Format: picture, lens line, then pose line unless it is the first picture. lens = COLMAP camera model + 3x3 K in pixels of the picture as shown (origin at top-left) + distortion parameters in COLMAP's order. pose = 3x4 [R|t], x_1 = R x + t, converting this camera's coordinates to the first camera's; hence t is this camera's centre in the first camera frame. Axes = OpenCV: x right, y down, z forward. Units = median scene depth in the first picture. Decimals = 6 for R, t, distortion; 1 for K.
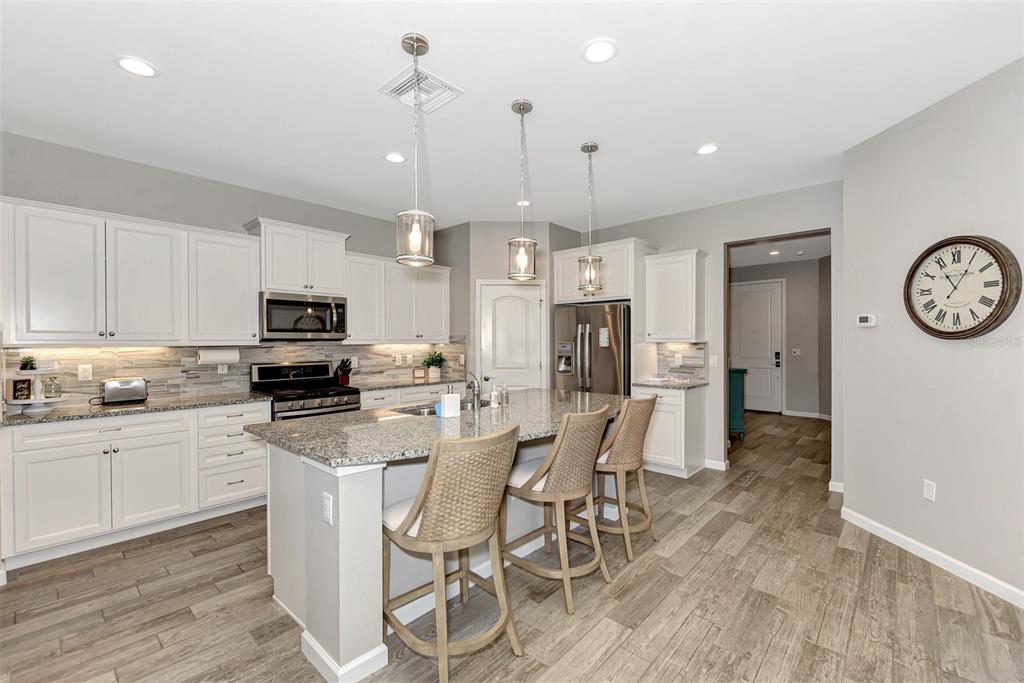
lens RADIAL K [[432.7, 0, 514.4], [0, 432.7, 344.7], [0, 0, 1]] dist [0.001504, -0.001543]
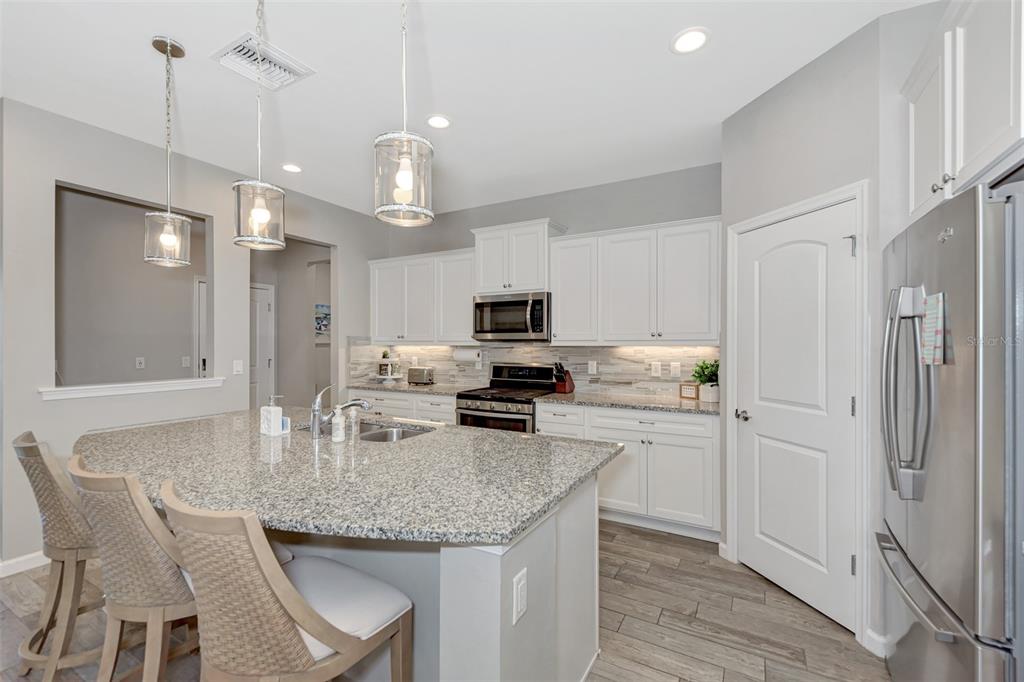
lens RADIAL K [[432.7, 0, 514.4], [0, 432.7, 344.2], [0, 0, 1]] dist [0.001504, -0.001543]
pose [[0.219860, 0.005523, -0.975516, 0.495527], [-0.009484, 0.999949, 0.003524, -0.006794], [0.975485, 0.008477, 0.219901, 0.831780]]
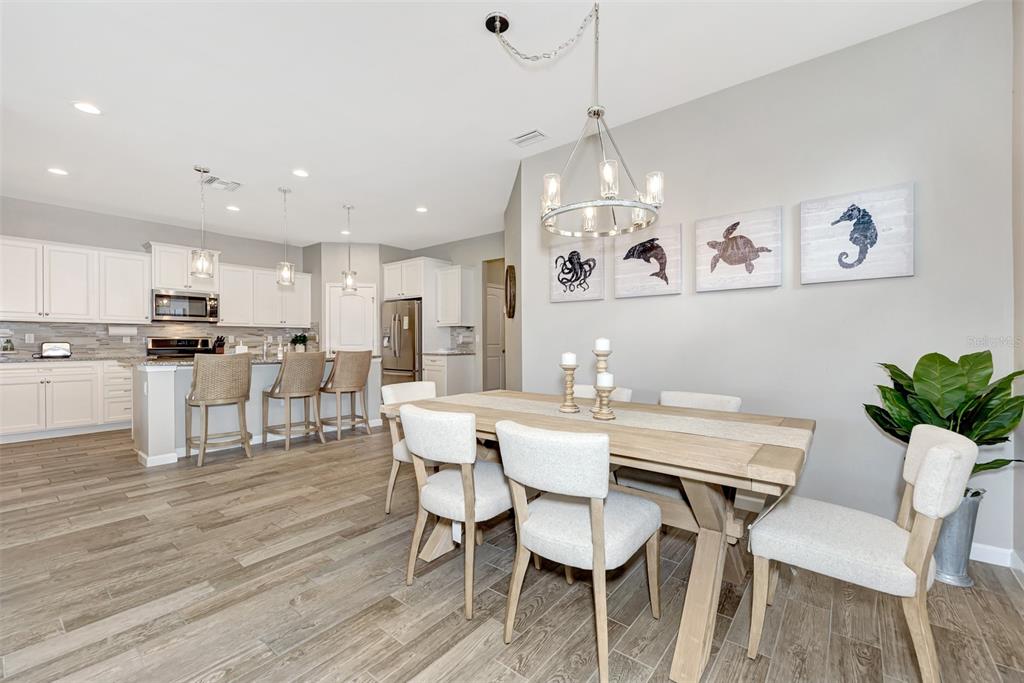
lens RADIAL K [[426.1, 0, 516.1], [0, 426.1, 341.8], [0, 0, 1]] dist [0.000055, -0.000529]
pose [[0.997636, 0.003038, 0.068647, 0.584095], [-0.002663, 0.999981, -0.005557, 0.067382], [-0.068662, 0.005361, 0.997626, -0.582604]]
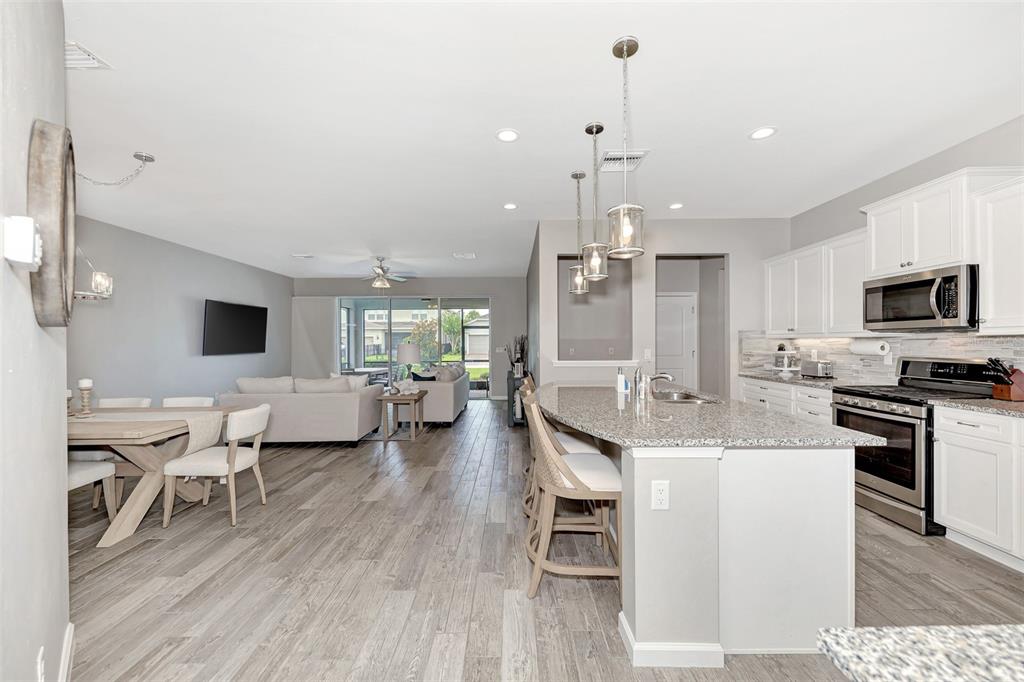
lens RADIAL K [[404.4, 0, 512.5], [0, 404.4, 339.5], [0, 0, 1]] dist [-0.001498, -0.000563]
pose [[-0.740949, 0.003515, -0.671552, 0.603911], [0.002824, 0.999994, 0.002118, 0.003515], [0.671555, -0.000328, -0.740955, 1.104749]]
